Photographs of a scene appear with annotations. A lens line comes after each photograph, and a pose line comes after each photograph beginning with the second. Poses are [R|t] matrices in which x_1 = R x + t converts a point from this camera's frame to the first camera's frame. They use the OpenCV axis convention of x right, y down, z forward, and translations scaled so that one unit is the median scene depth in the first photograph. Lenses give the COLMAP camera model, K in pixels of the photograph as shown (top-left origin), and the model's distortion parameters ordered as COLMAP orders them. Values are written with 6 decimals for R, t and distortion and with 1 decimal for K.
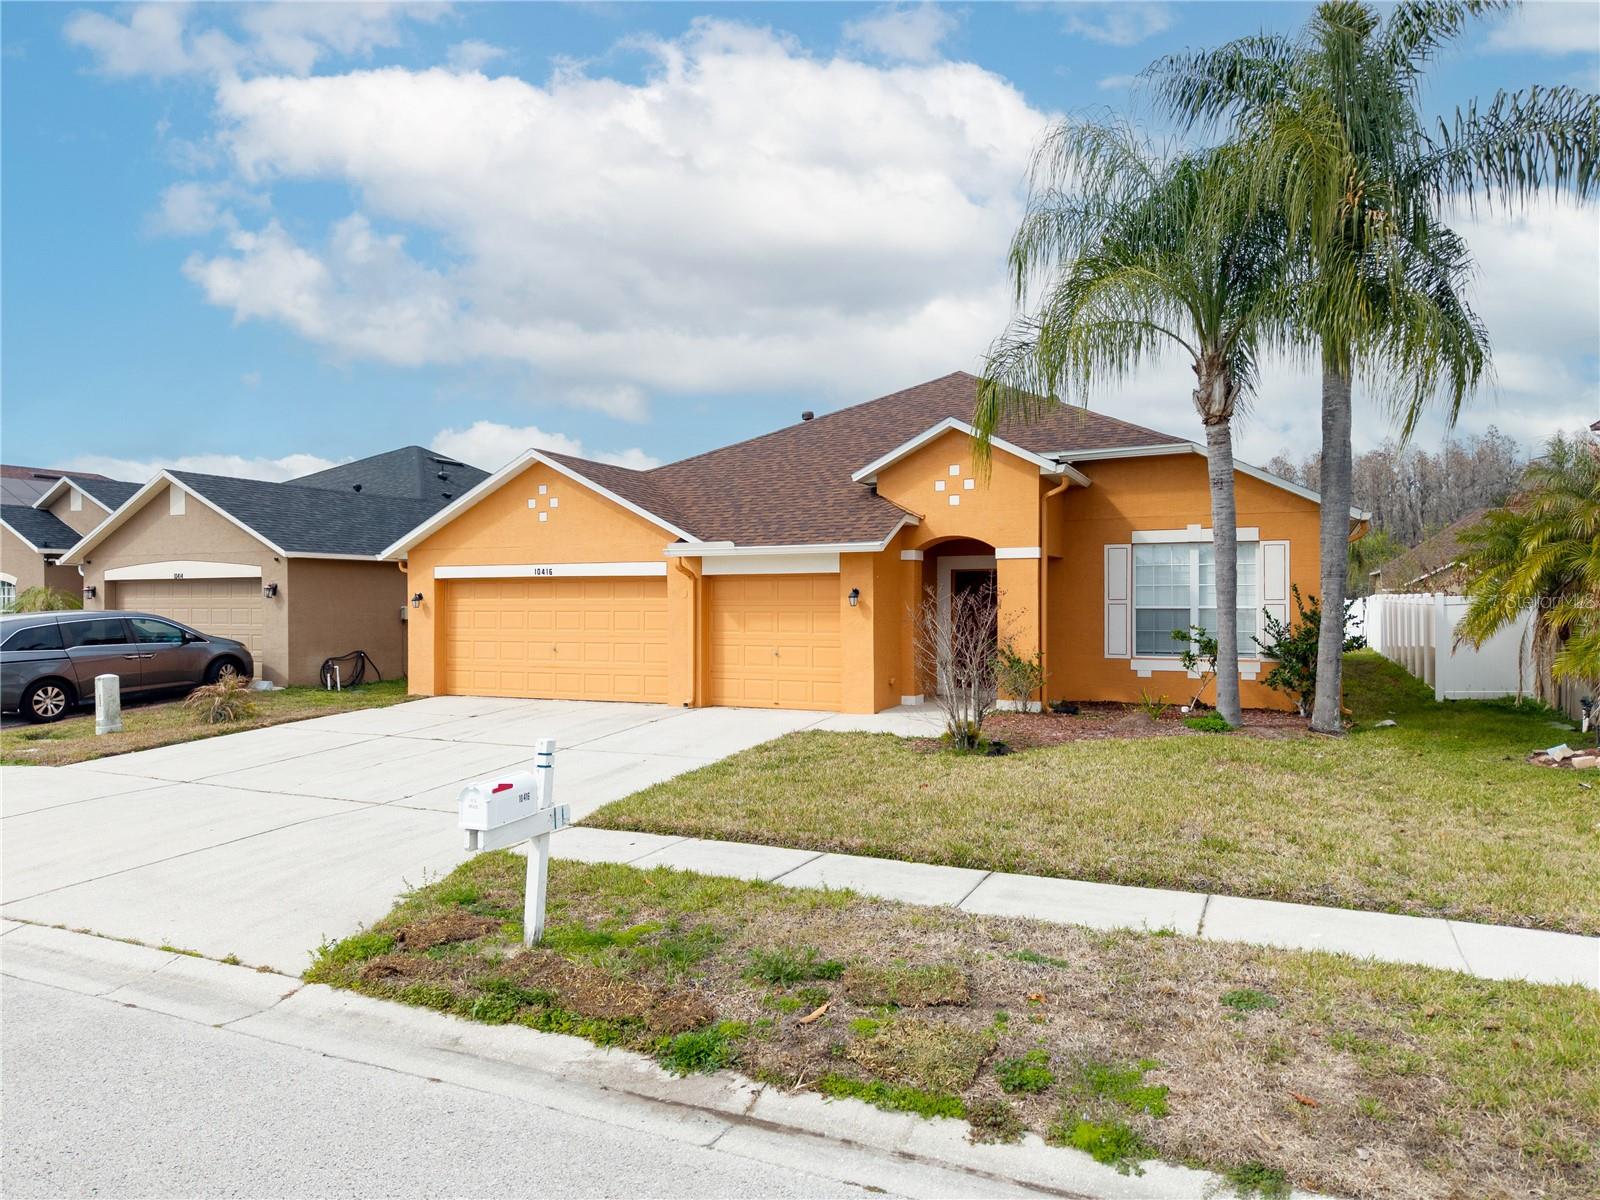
lens RADIAL K [[1105.1, 0, 767.7], [0, 1105.1, 596.7], [0, 0, 1]] dist [0.000392, 0.001032]
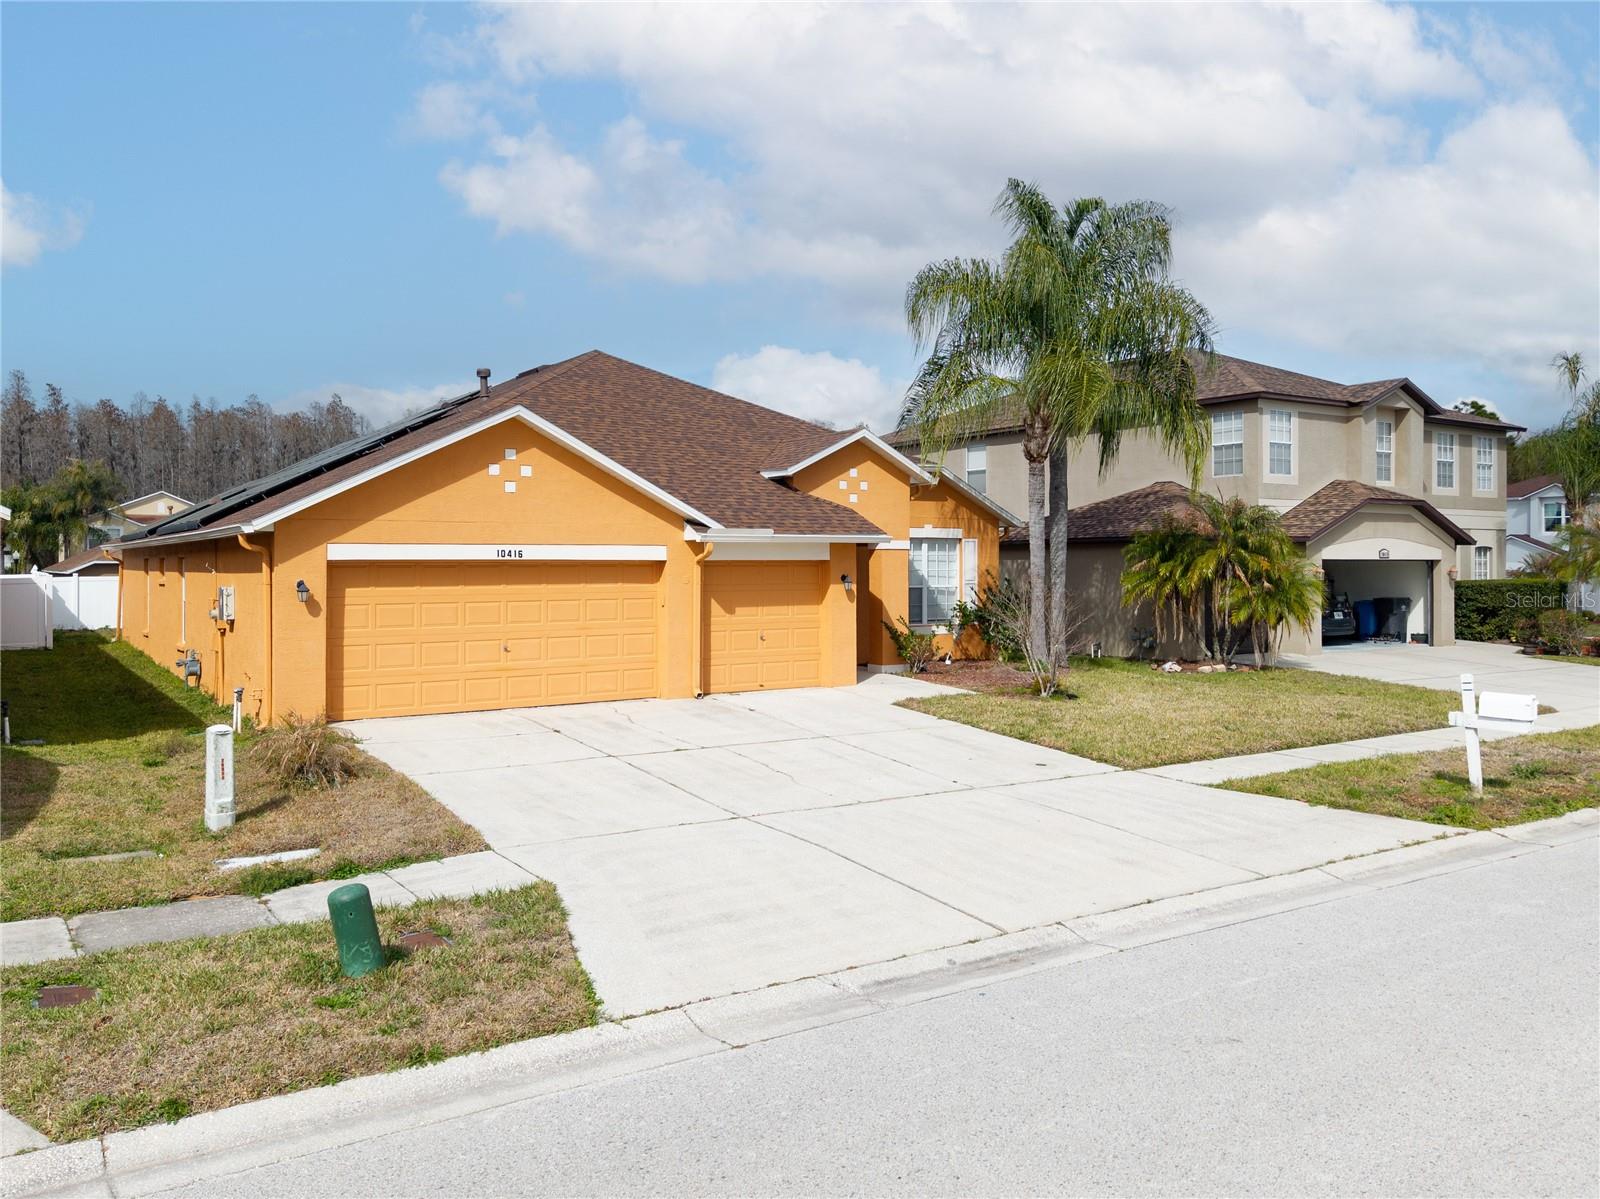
lens RADIAL K [[1105.1, 0, 767.7], [0, 1105.1, 596.2], [0, 0, 1]] dist [0.000392, 0.001032]
pose [[0.547228, -0.012287, 0.836893, -0.826333], [0.005157, 0.999923, 0.011308, 0.000493], [-0.836968, -0.001872, 0.547249, 0.411979]]
